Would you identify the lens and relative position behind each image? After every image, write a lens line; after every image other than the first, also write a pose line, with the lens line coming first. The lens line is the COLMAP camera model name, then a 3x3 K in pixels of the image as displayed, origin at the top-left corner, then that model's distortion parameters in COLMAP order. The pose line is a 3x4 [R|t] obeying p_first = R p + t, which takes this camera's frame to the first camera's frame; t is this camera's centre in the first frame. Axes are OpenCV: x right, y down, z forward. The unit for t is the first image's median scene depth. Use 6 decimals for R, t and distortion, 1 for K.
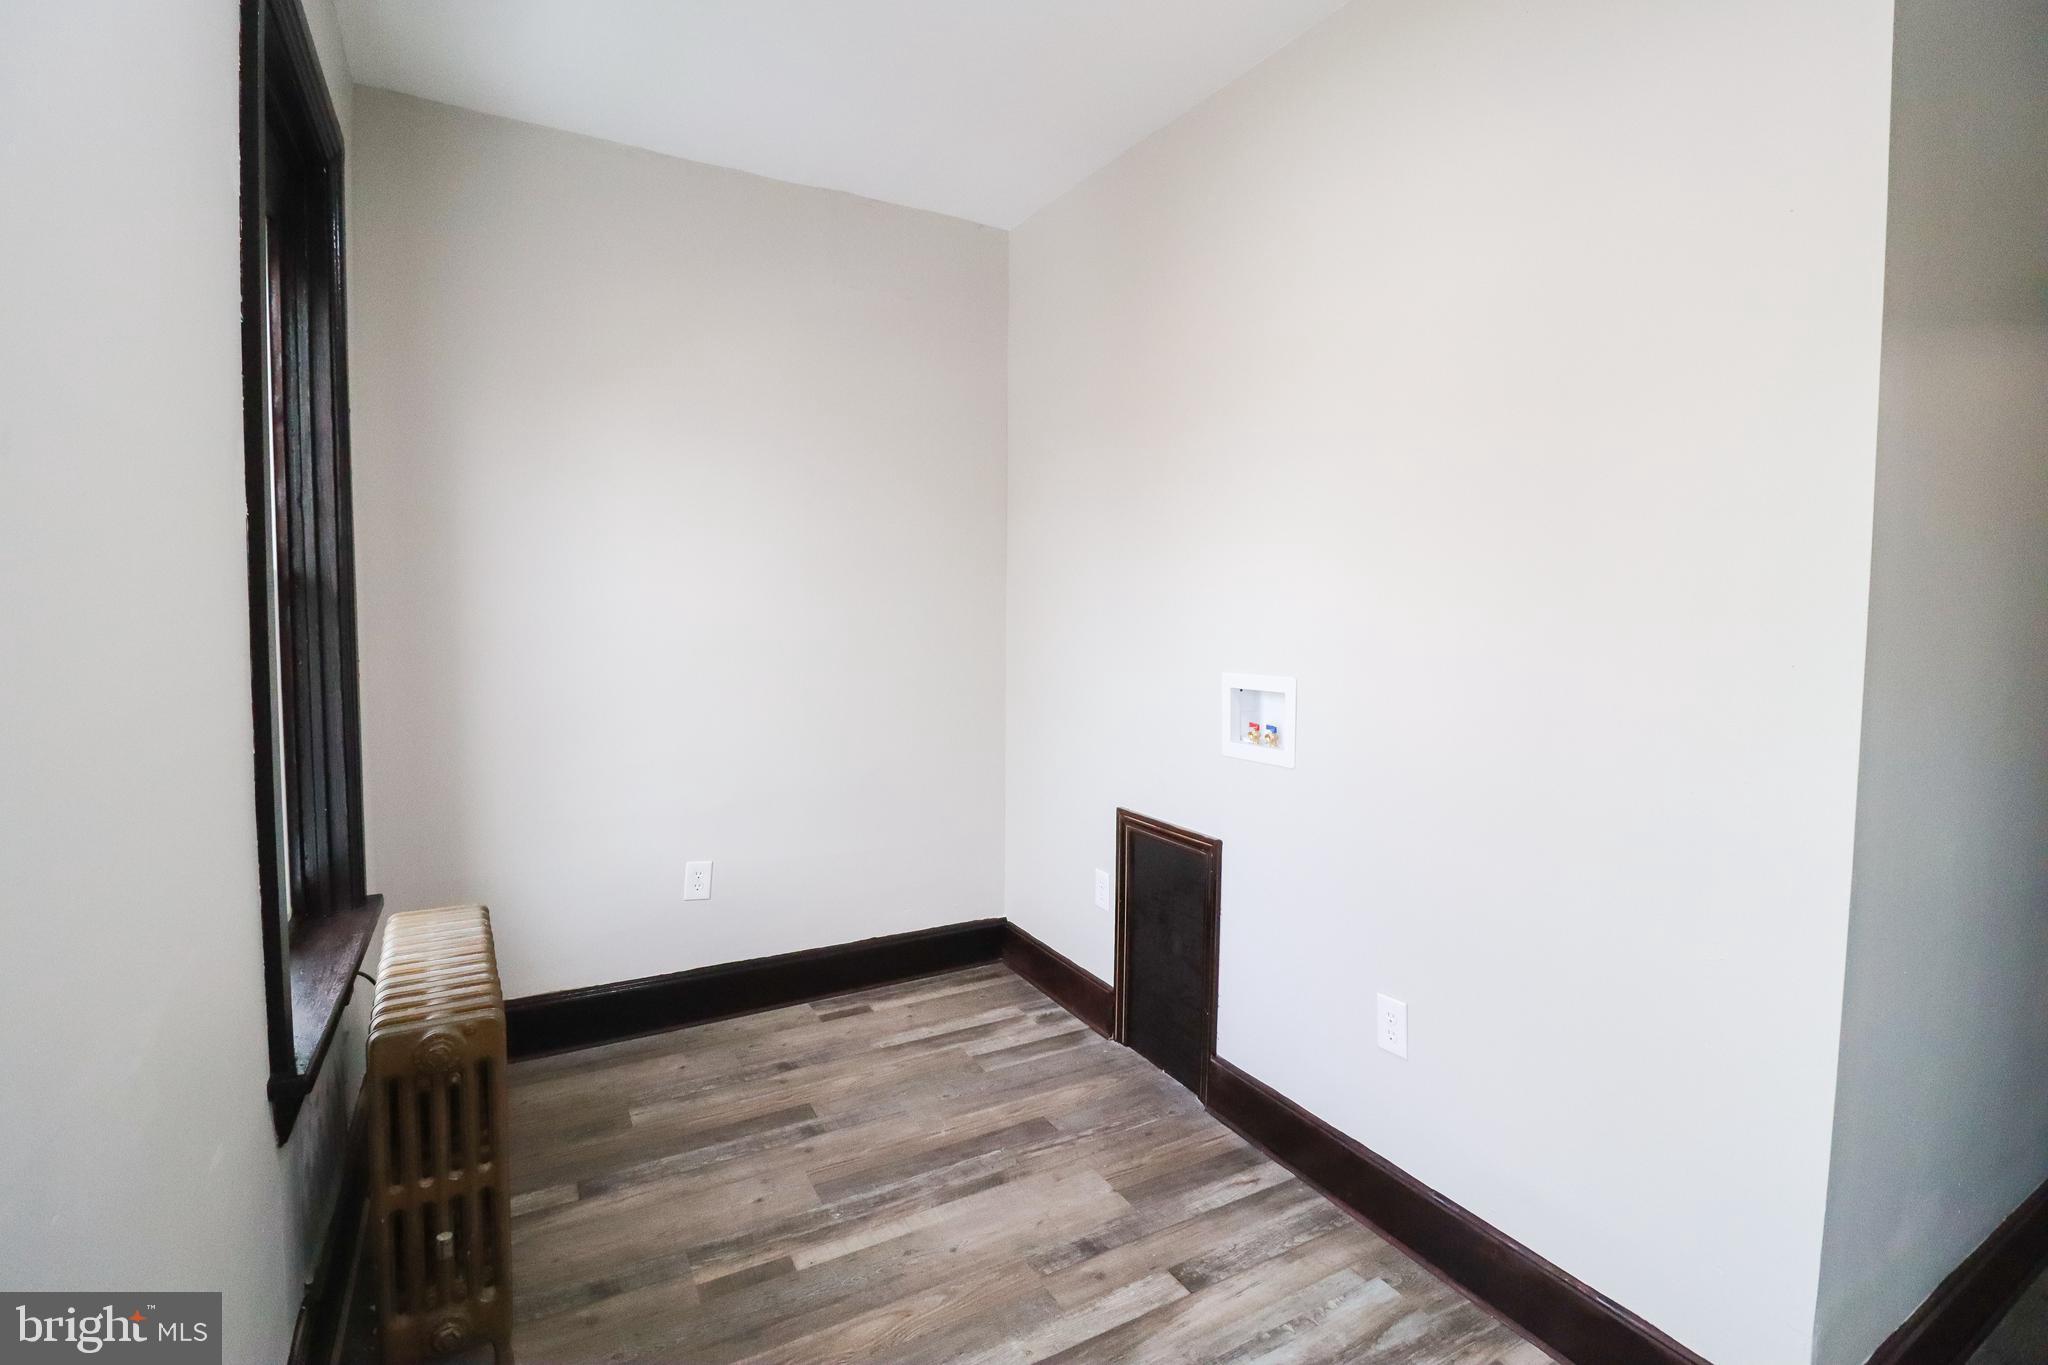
lens RADIAL K [[946.1, 0, 1043.7], [0, 946.1, 675.6], [0, 0, 1]] dist [-0.000683, -0.009857]
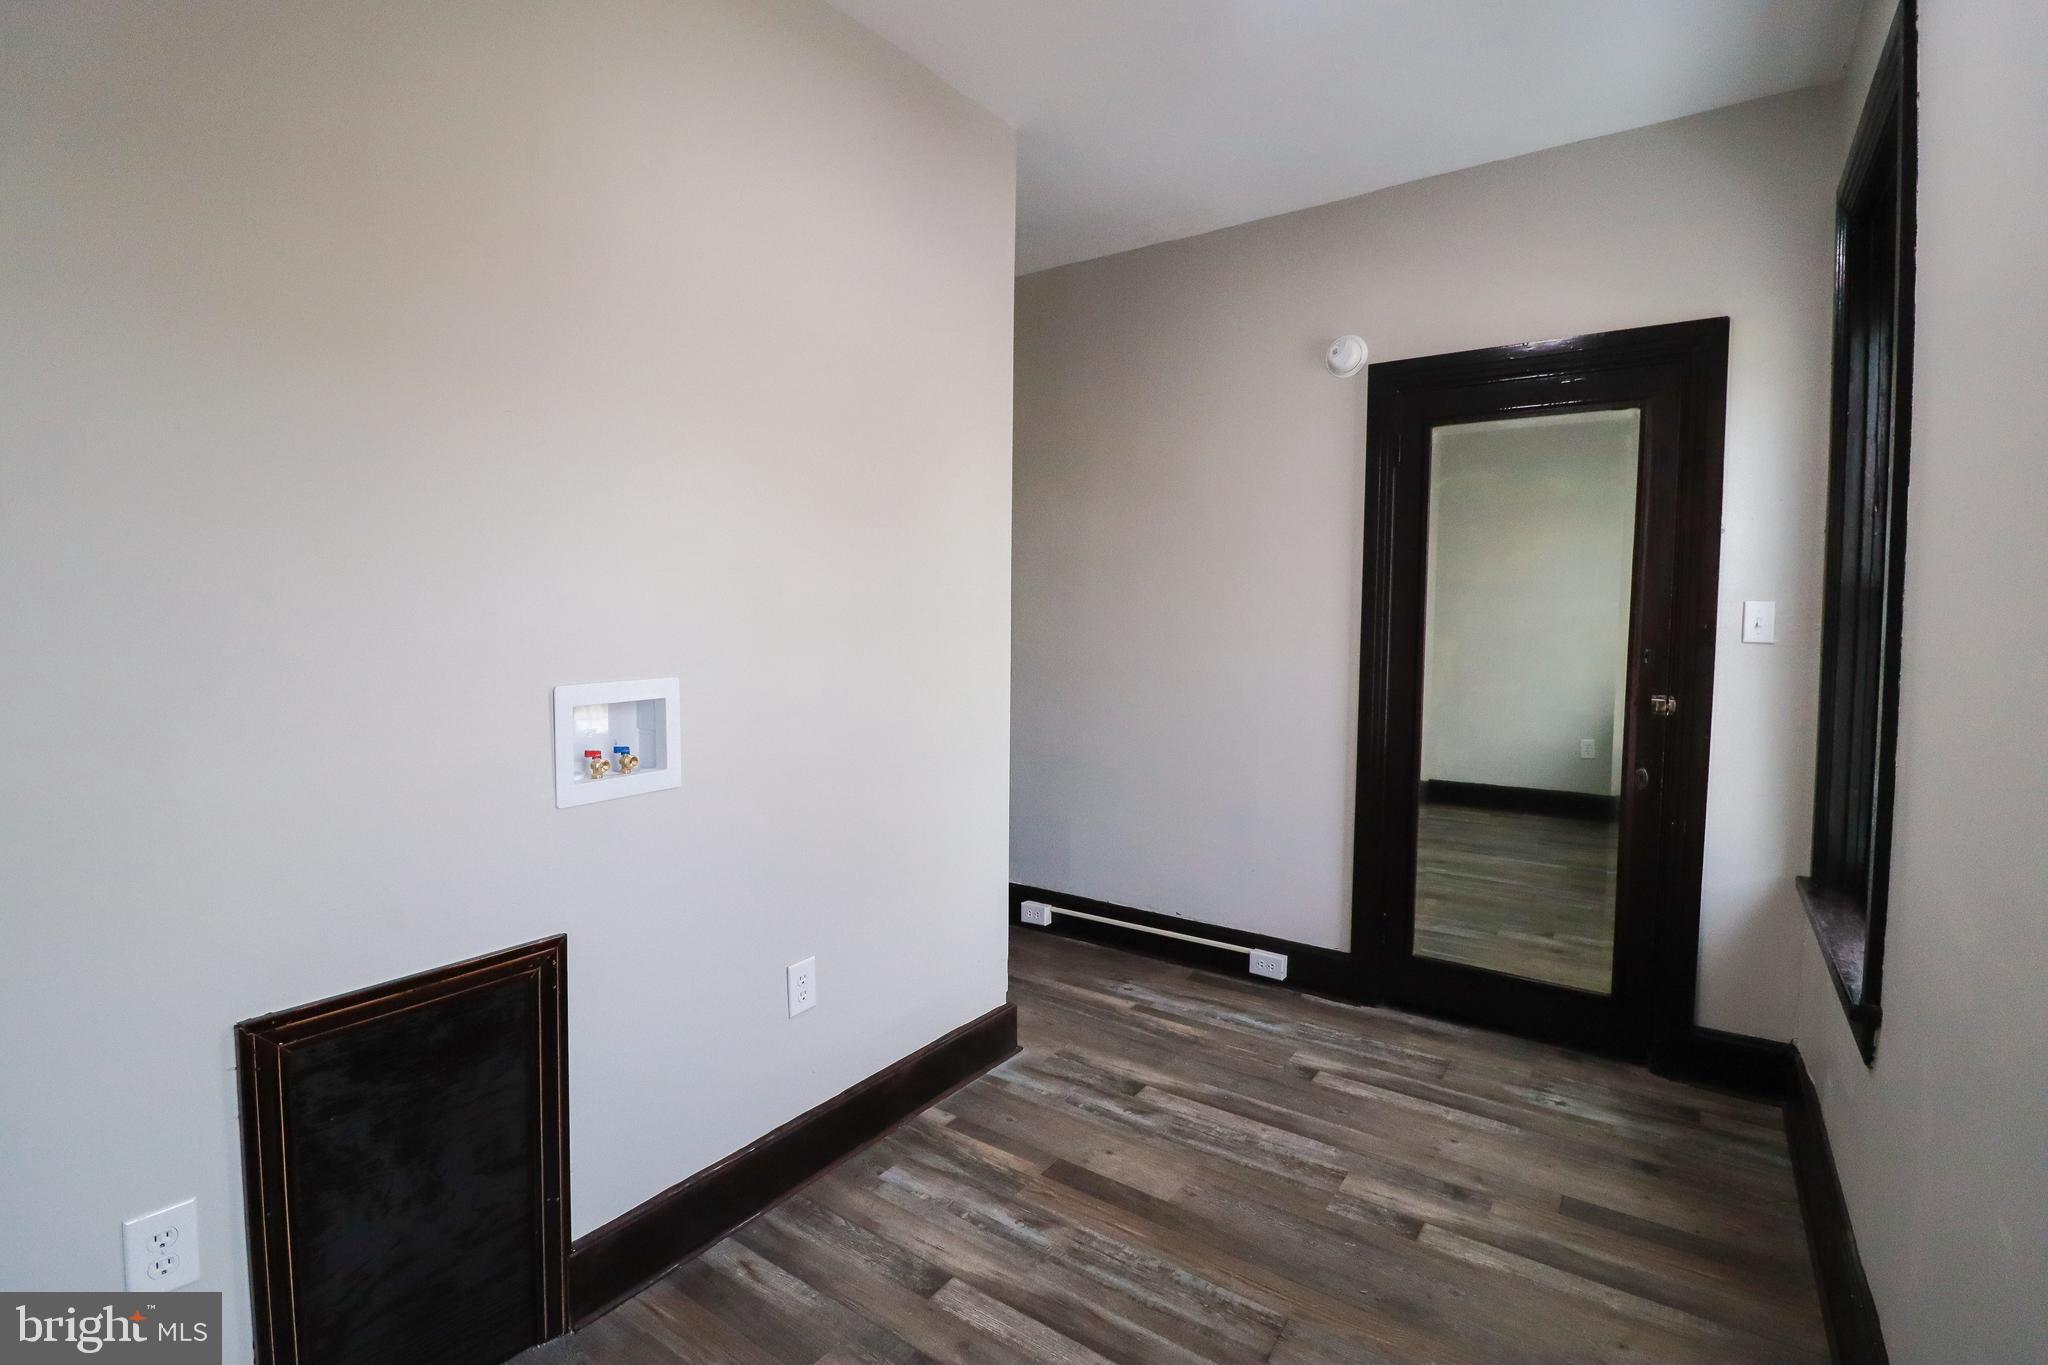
lens RADIAL K [[946.1, 0, 1038.1], [0, 946.1, 677.1], [0, 0, 1]] dist [-0.000683, -0.009857]
pose [[-0.436495, -0.073196, 0.896724, -0.682831], [0.048670, 0.993305, 0.104771, -0.077258], [-0.898389, 0.089376, -0.430010, 1.192188]]
